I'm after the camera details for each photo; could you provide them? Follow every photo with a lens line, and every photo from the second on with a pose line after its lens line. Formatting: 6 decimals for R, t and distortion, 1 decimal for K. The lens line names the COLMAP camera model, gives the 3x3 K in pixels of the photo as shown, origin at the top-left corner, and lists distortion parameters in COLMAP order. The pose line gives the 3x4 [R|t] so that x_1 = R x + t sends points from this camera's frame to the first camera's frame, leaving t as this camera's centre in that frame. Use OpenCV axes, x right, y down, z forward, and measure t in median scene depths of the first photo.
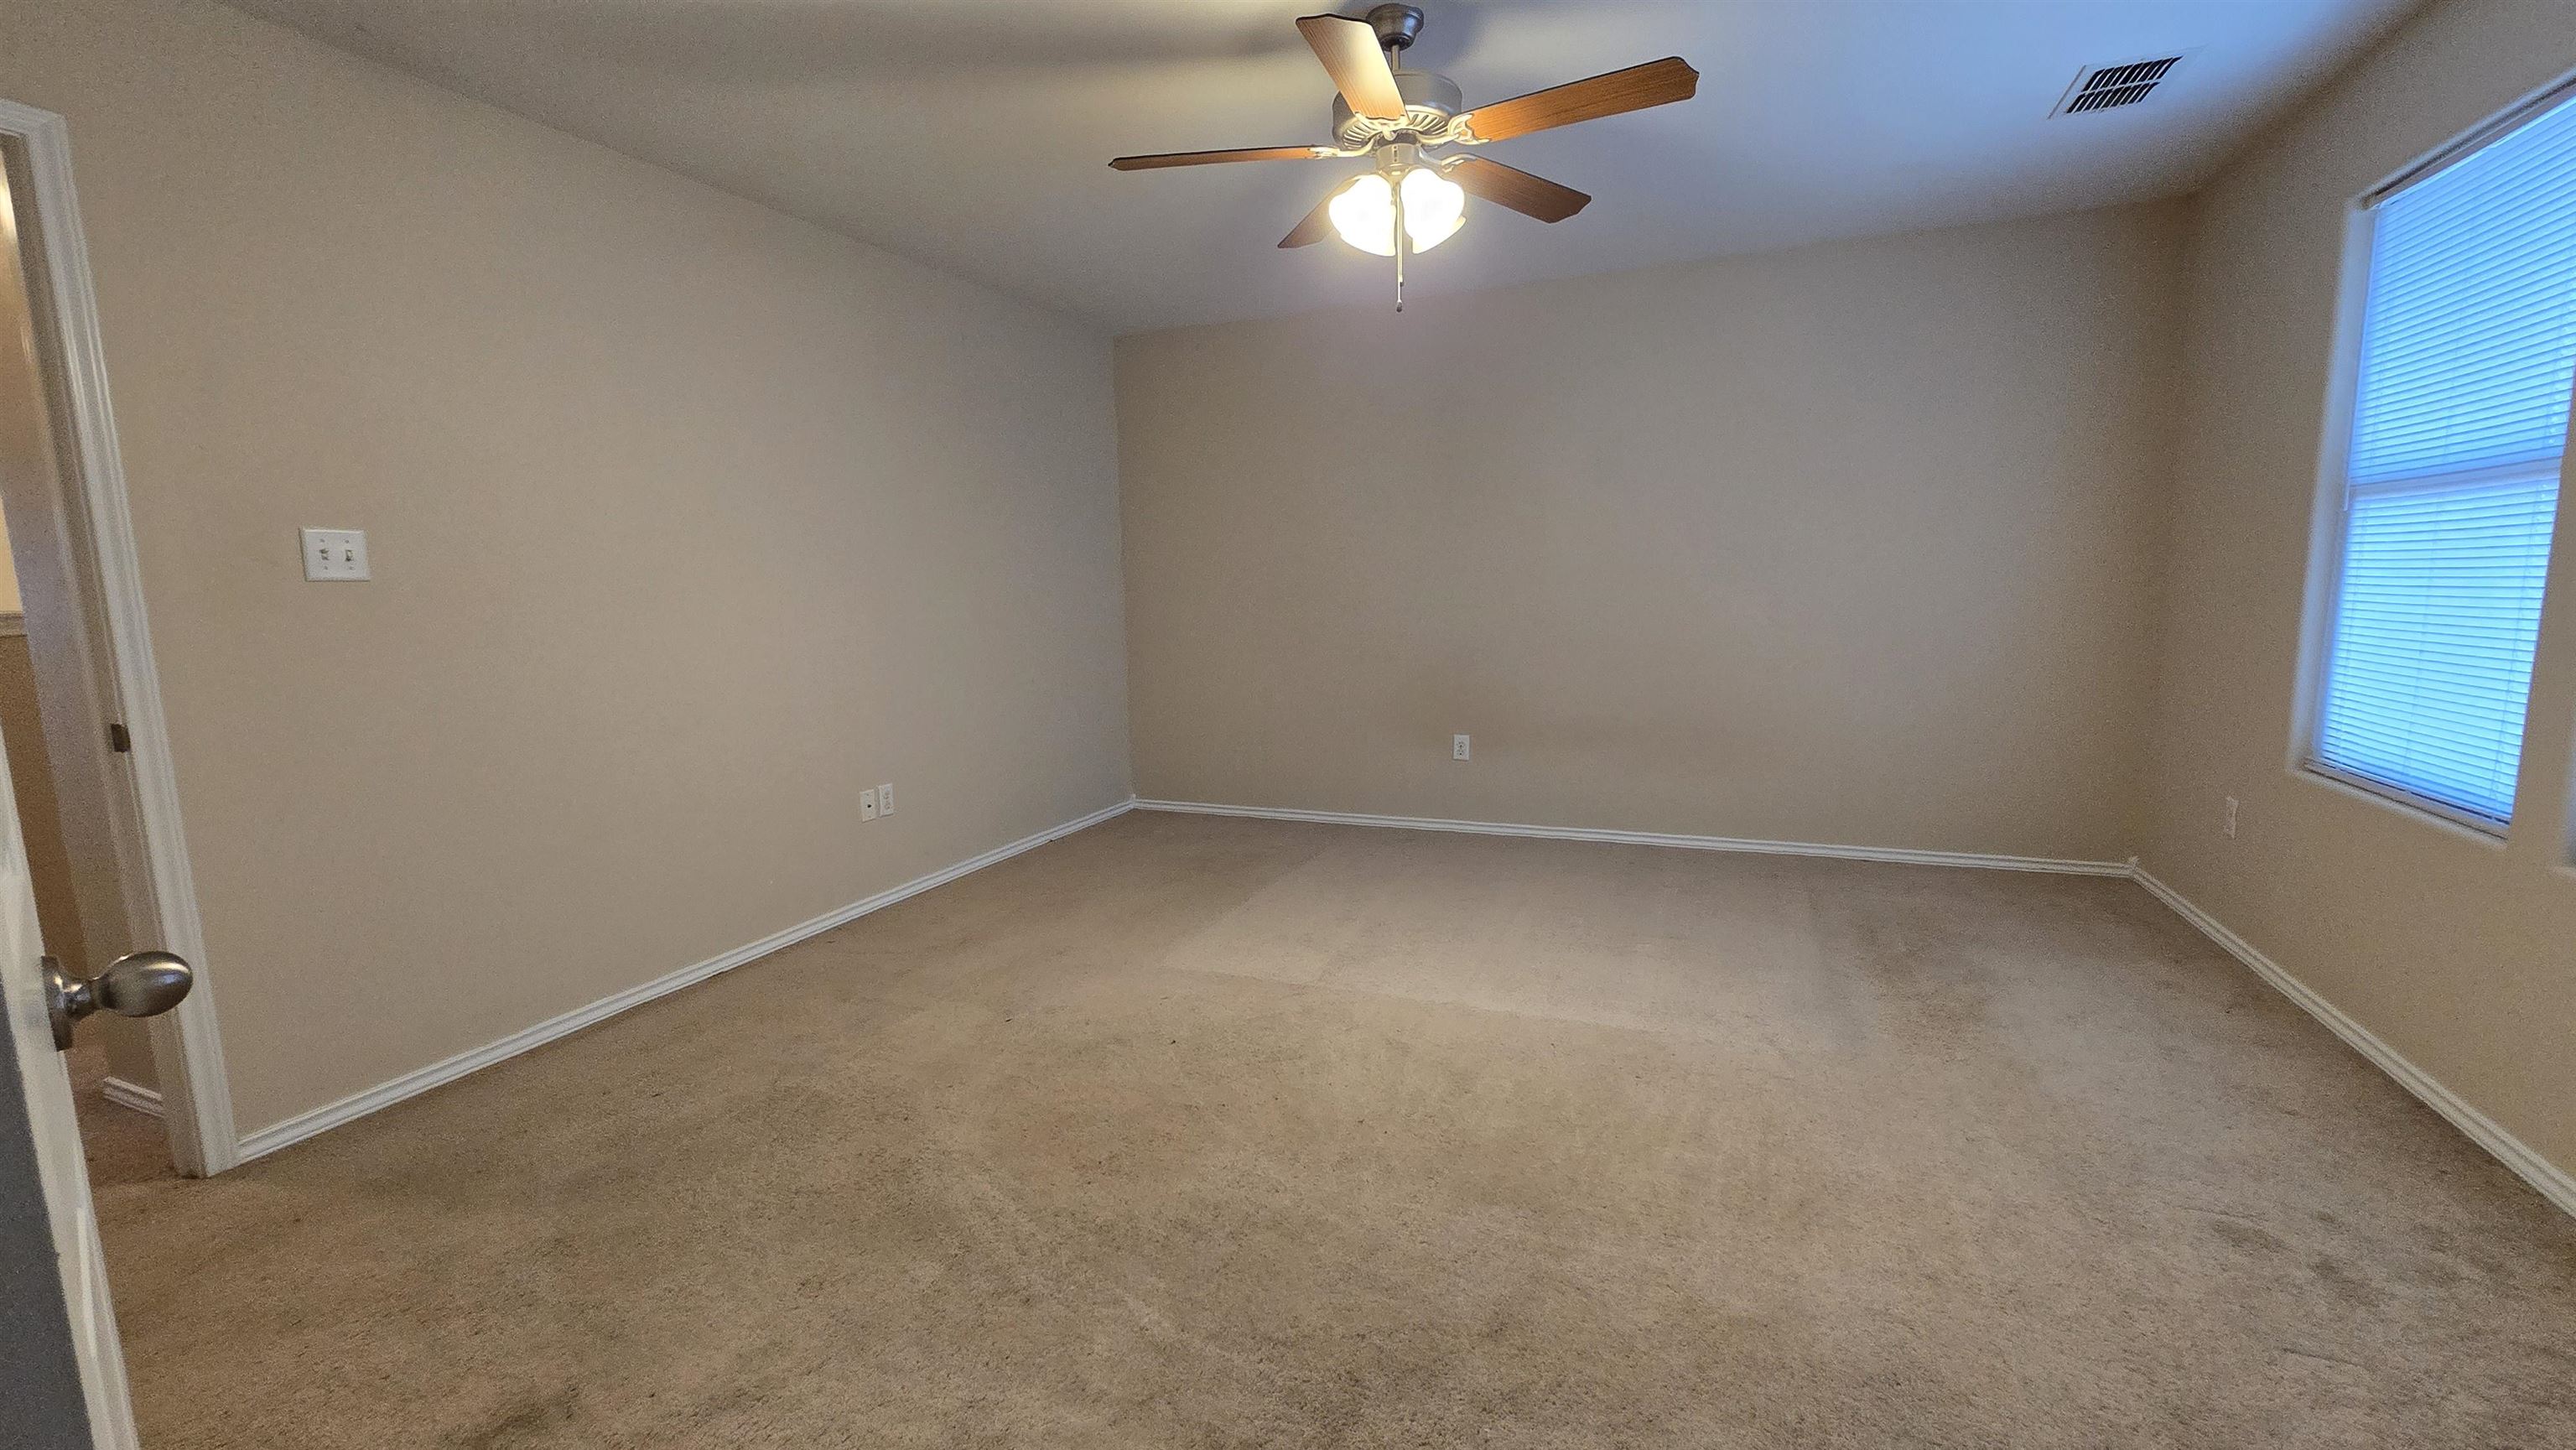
lens RADIAL K [[1051.9, 0, 1288.0], [0, 1051.9, 725.0], [0, 0, 1]] dist [0.000877, -0.000195]
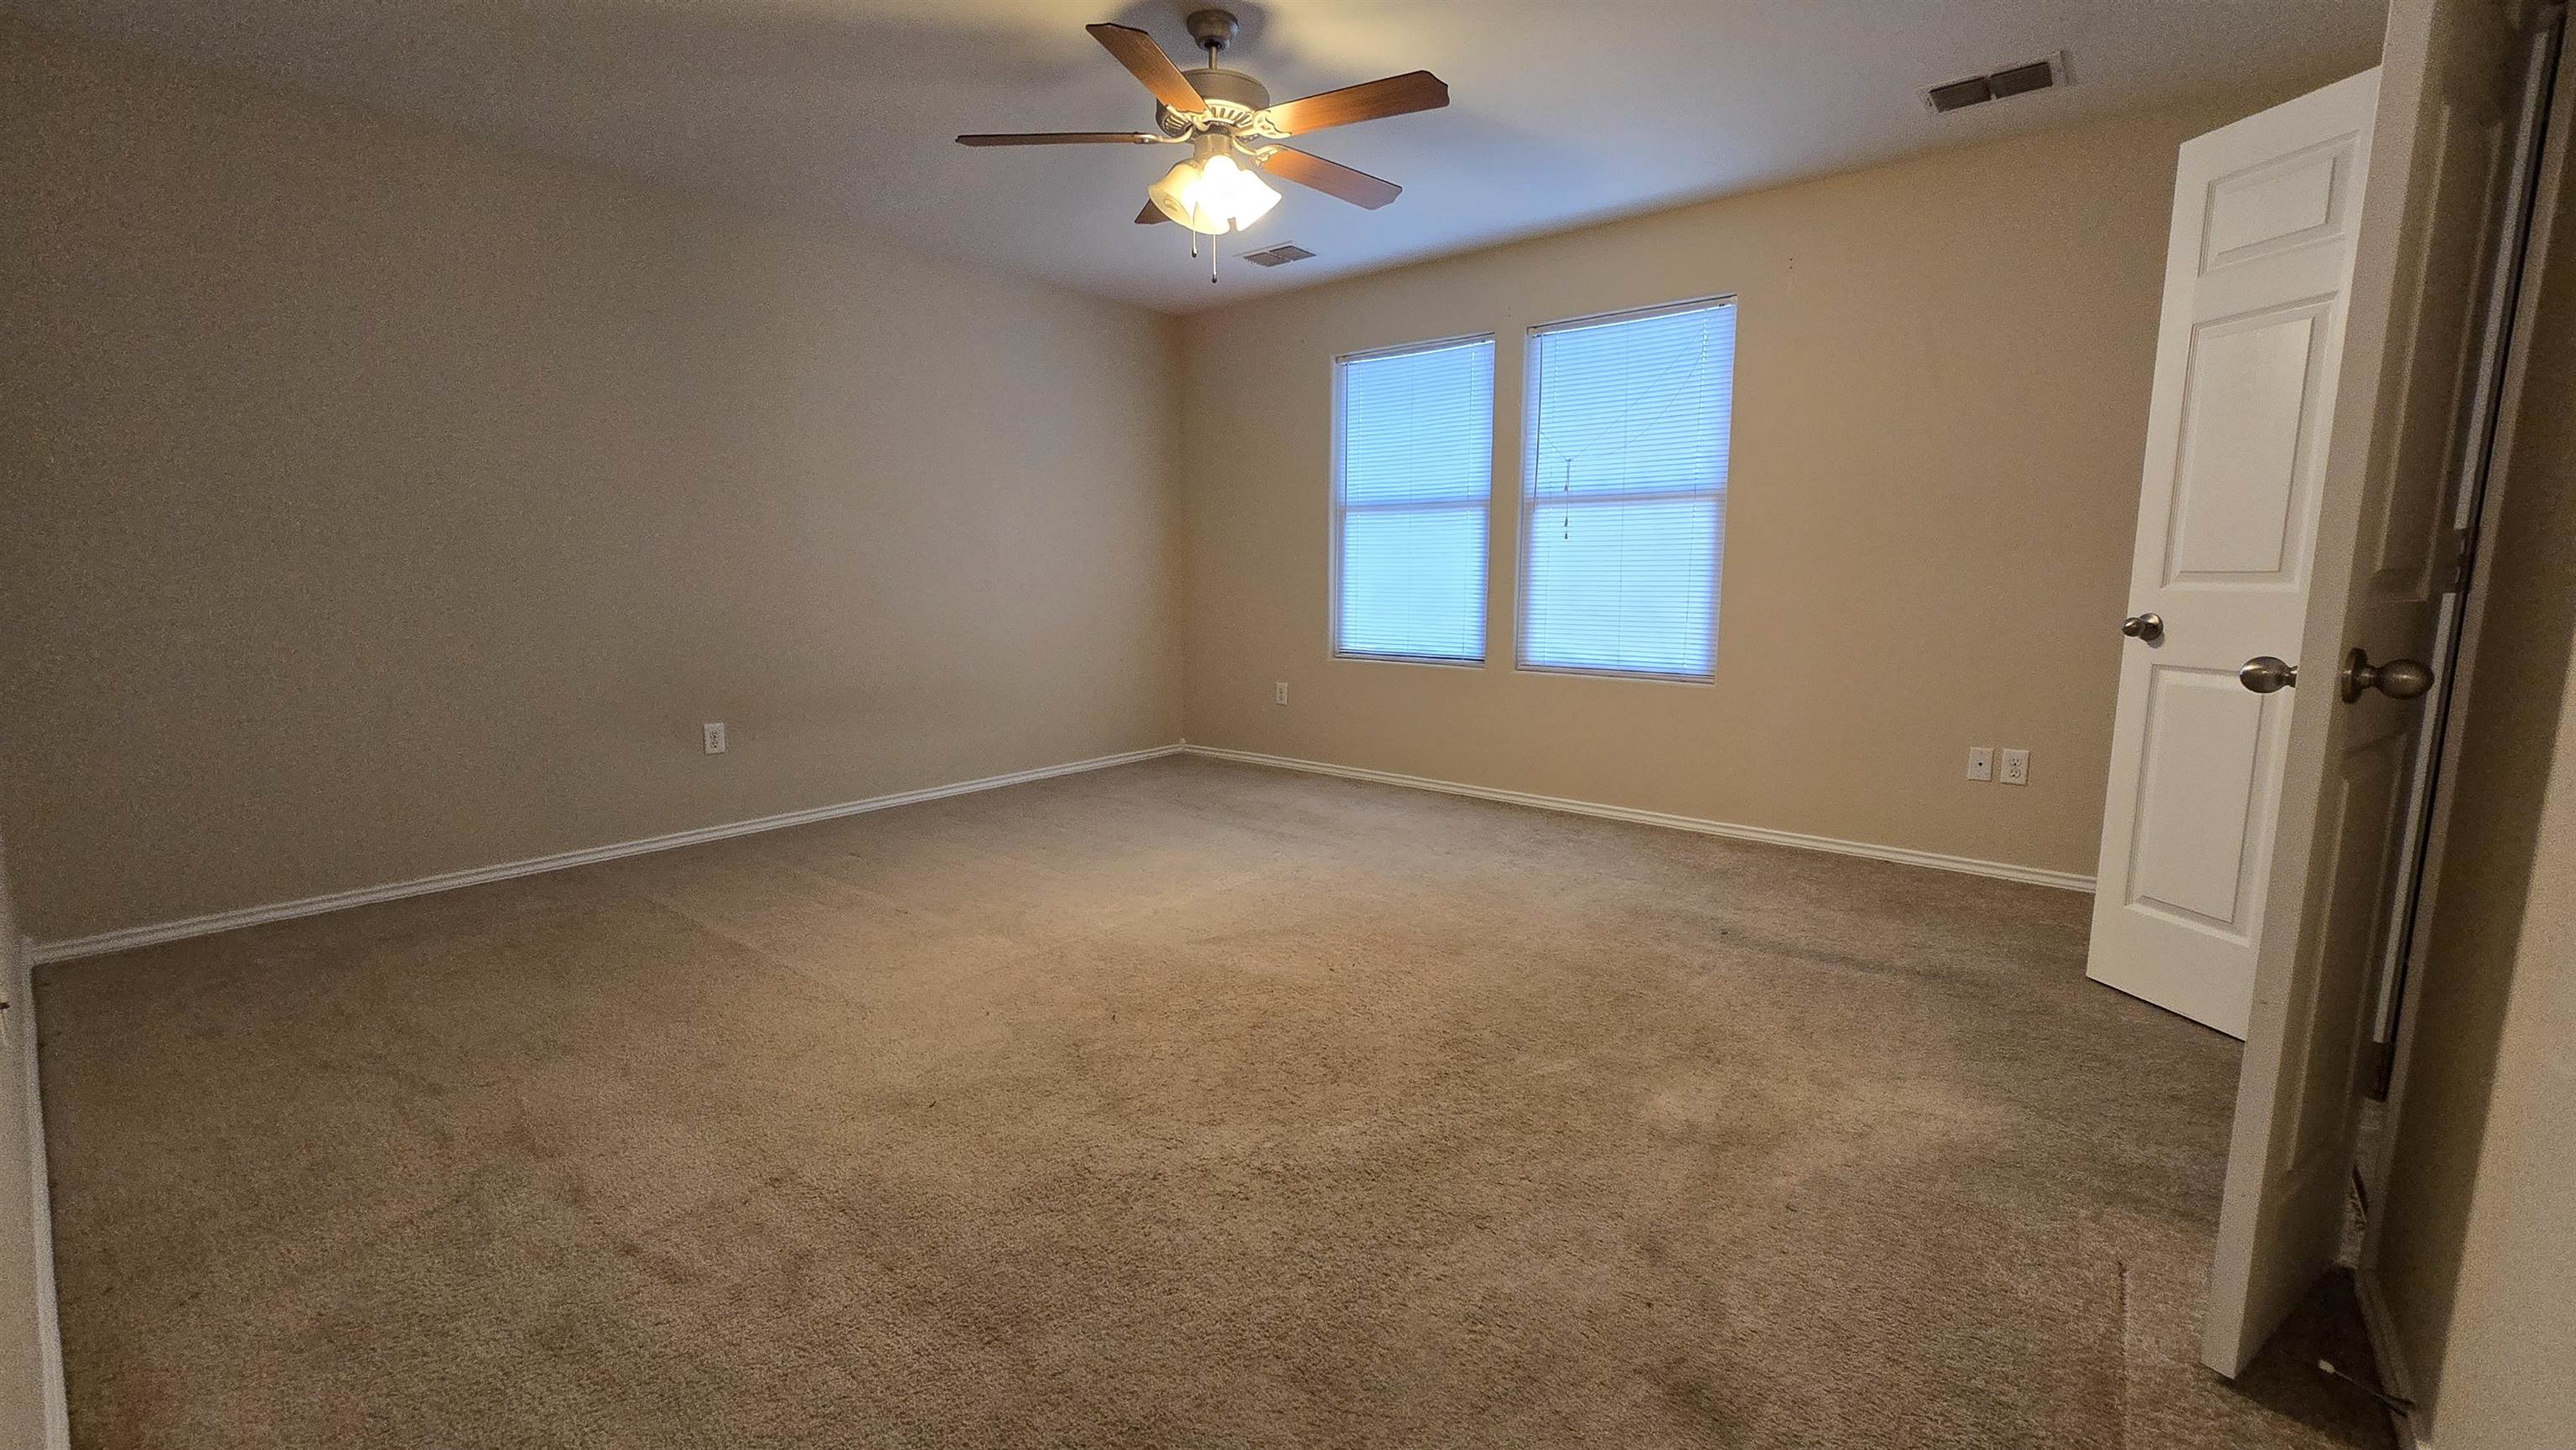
lens RADIAL K [[1047.1, 0, 1287.0], [0, 1047.1, 734.8], [0, 0, 1]] dist [-0.000603, -0.000131]
pose [[0.288074, -0.126193, 0.949257, -0.909763], [0.120479, 0.988179, 0.094805, -0.009439], [-0.949999, 0.087054, 0.299872, 0.572117]]
